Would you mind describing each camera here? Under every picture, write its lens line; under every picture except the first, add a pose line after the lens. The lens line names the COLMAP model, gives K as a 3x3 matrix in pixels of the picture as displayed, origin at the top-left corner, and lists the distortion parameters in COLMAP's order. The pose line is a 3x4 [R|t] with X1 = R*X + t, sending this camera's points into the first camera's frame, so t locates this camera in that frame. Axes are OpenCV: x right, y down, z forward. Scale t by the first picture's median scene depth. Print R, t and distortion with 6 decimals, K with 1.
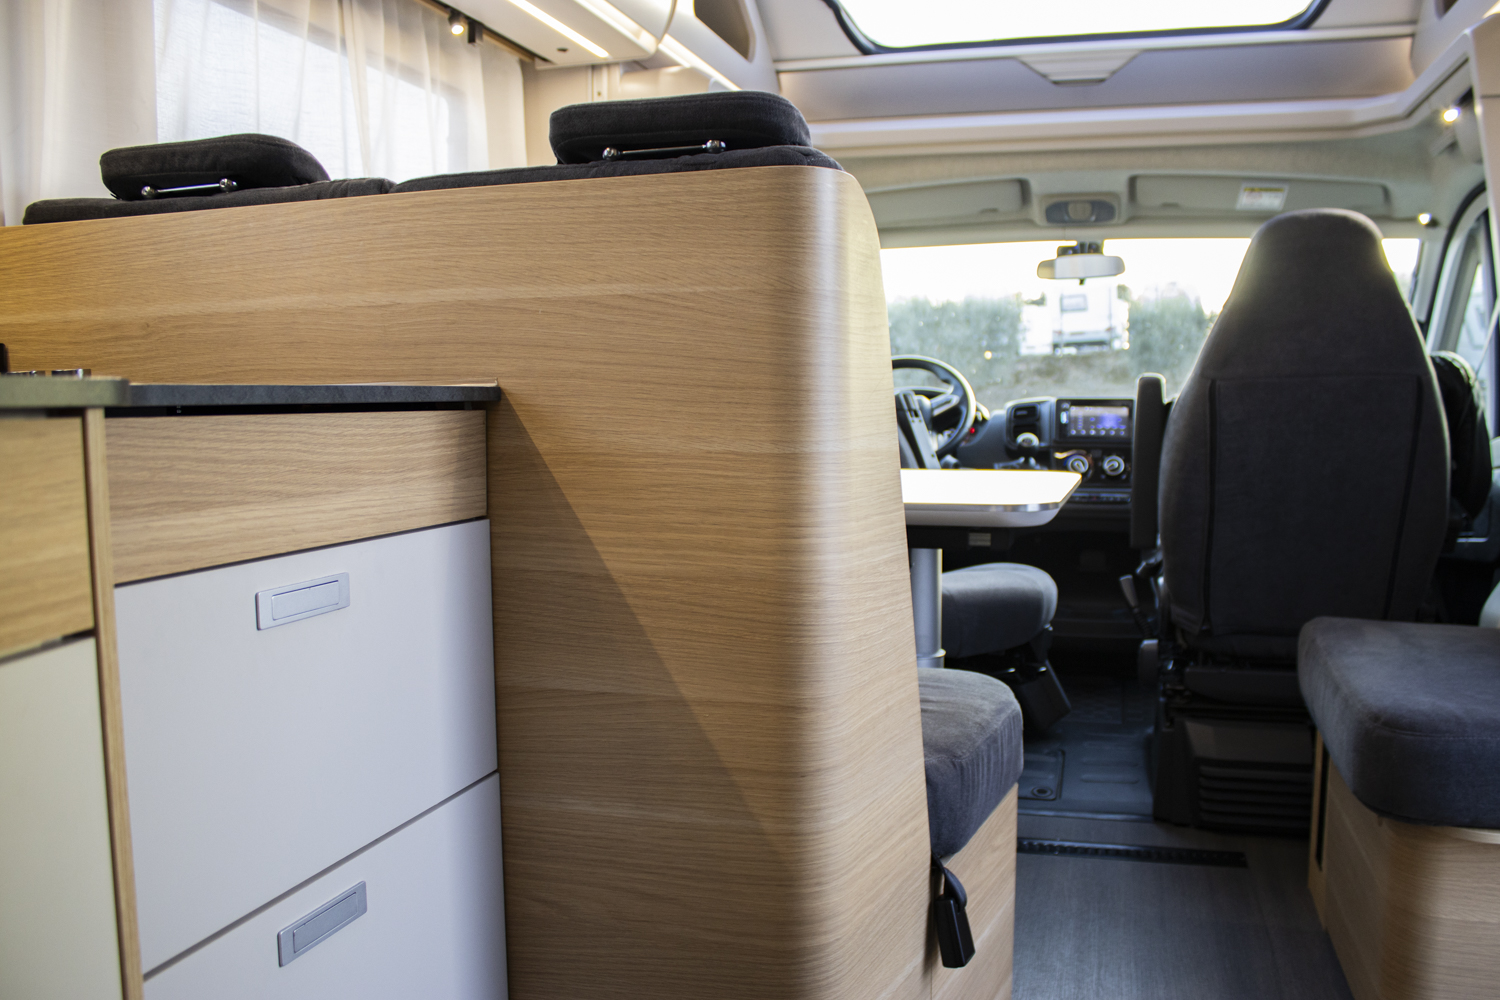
lens RADIAL K [[1247.1, 0, 771.9], [0, 1247.1, 510.3], [0, 0, 1]] dist [-0.165783, 0.138989]
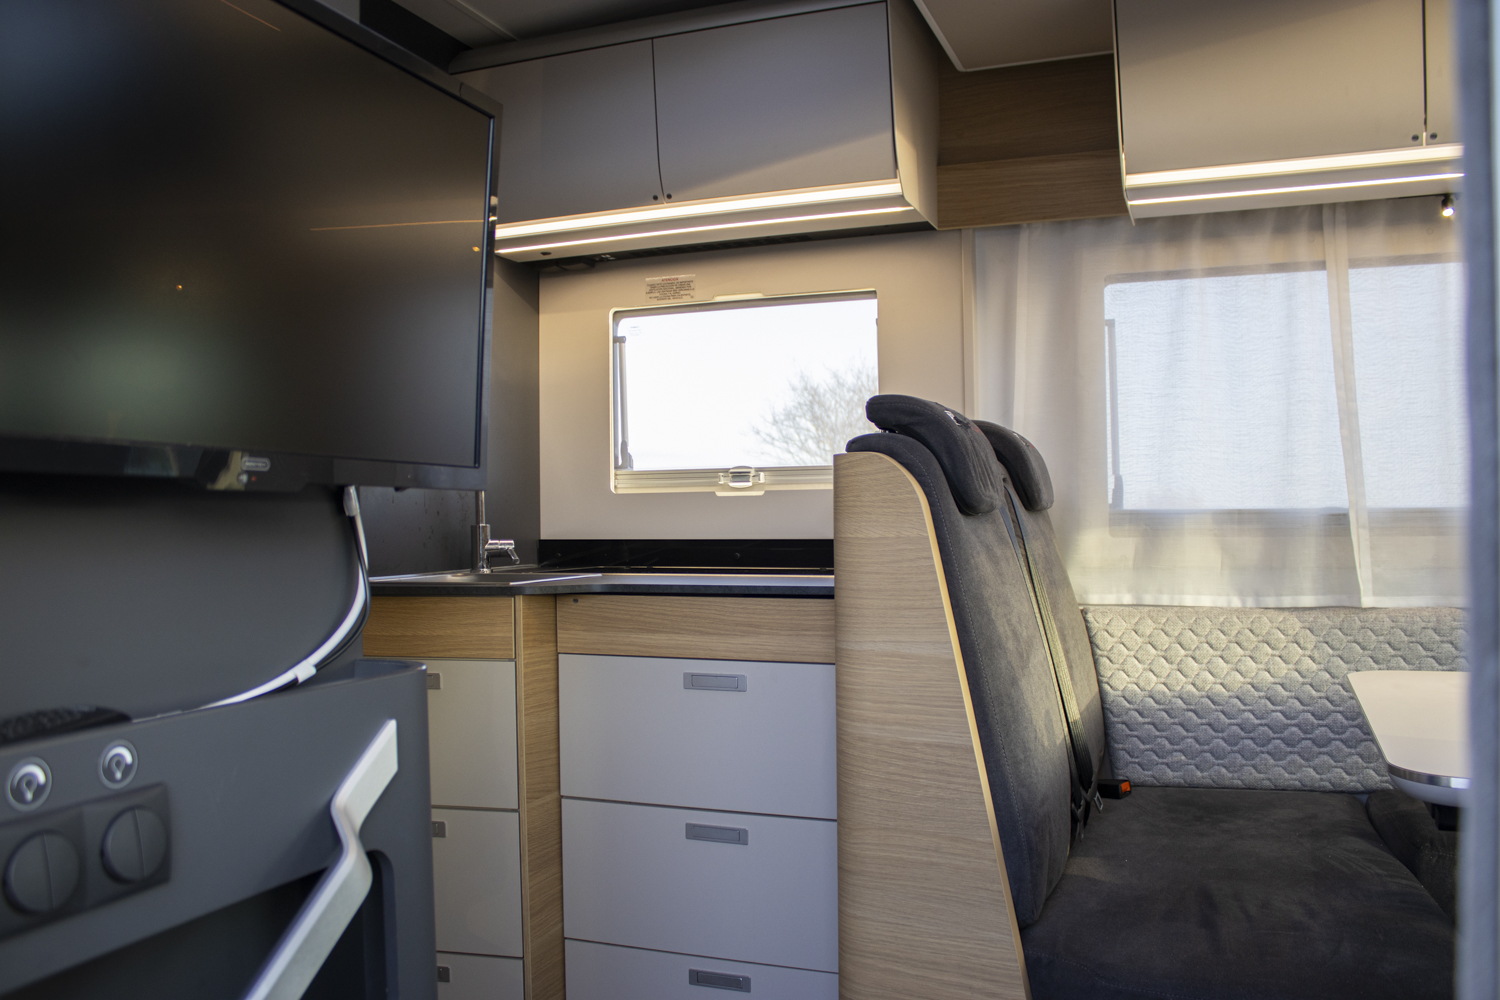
lens RADIAL K [[1245.4, 0, 766.1], [0, 1245.4, 508.4], [0, 0, 1]] dist [-0.150490, 0.131499]
pose [[-0.081605, 0.002371, -0.996662, 0.679218], [-0.078224, 0.996897, 0.008776, -0.097769], [0.993590, 0.078679, -0.081166, 0.462241]]
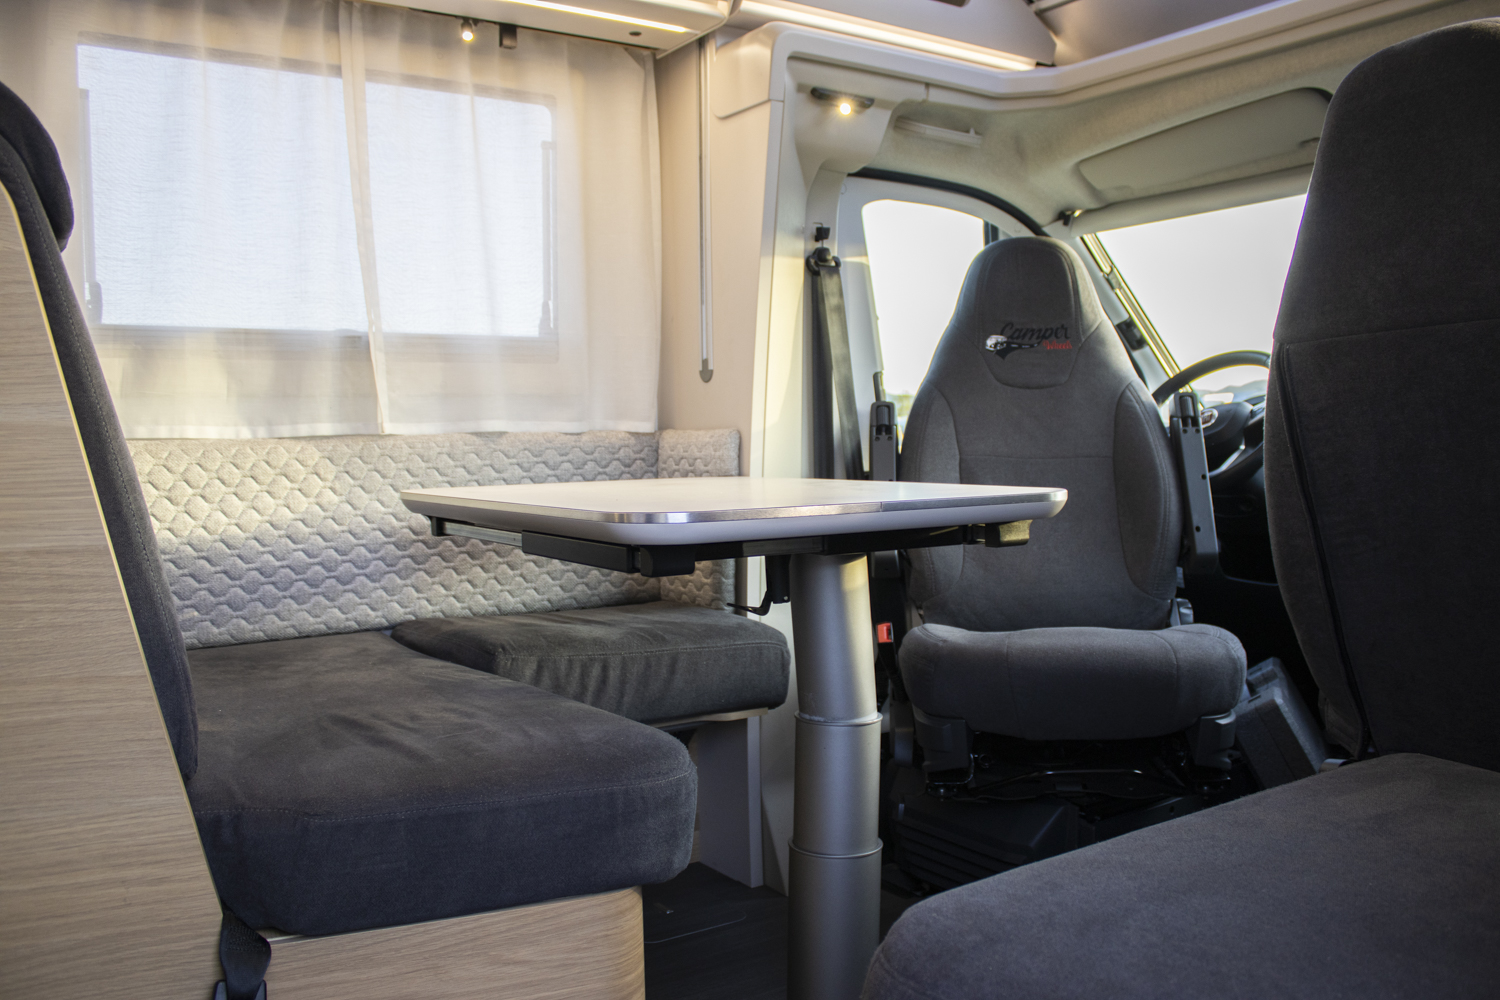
lens RADIAL K [[1247.1, 0, 771.9], [0, 1247.1, 510.3], [0, 0, 1]] dist [-0.165783, 0.138989]
pose [[0.768588, 0.034331, -0.638822, 0.518539], [-0.050830, 0.998679, -0.007485, -0.005035], [0.637721, 0.038224, 0.769318, 0.345388]]
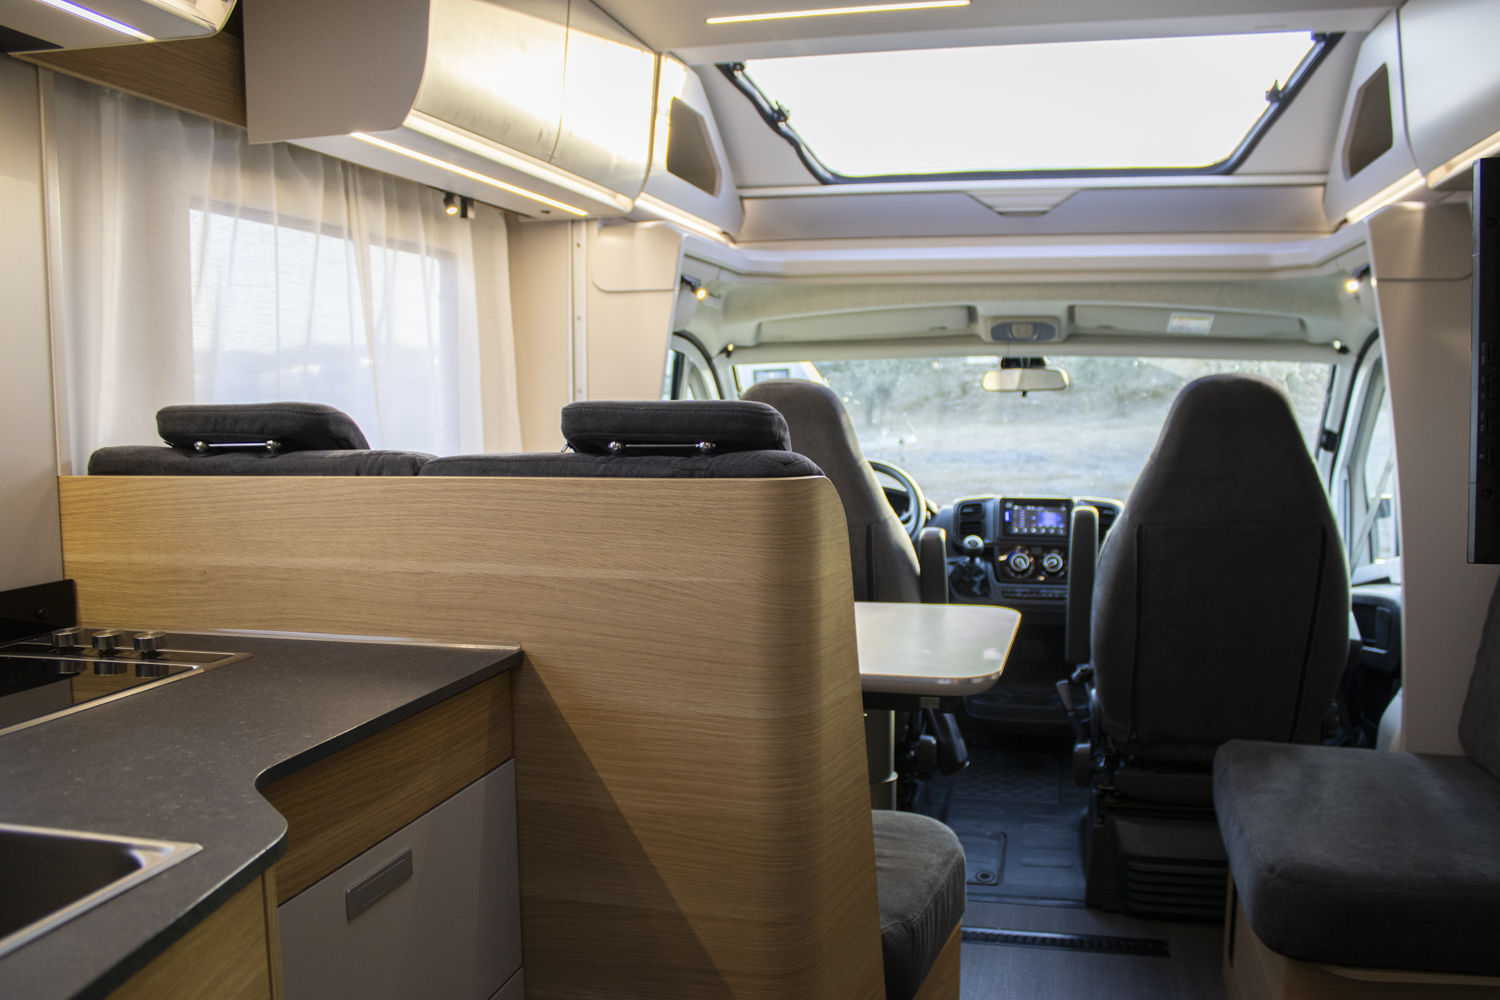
lens RADIAL K [[1233.5, 0, 770.1], [0, 1233.5, 506.1], [0, 0, 1]] dist [-0.171619, 0.145587]
pose [[0.999253, 0.000442, 0.038638, -0.014738], [-0.000280, 0.999991, -0.004192, -0.110488], [-0.038639, 0.004178, 0.999244, -0.079341]]
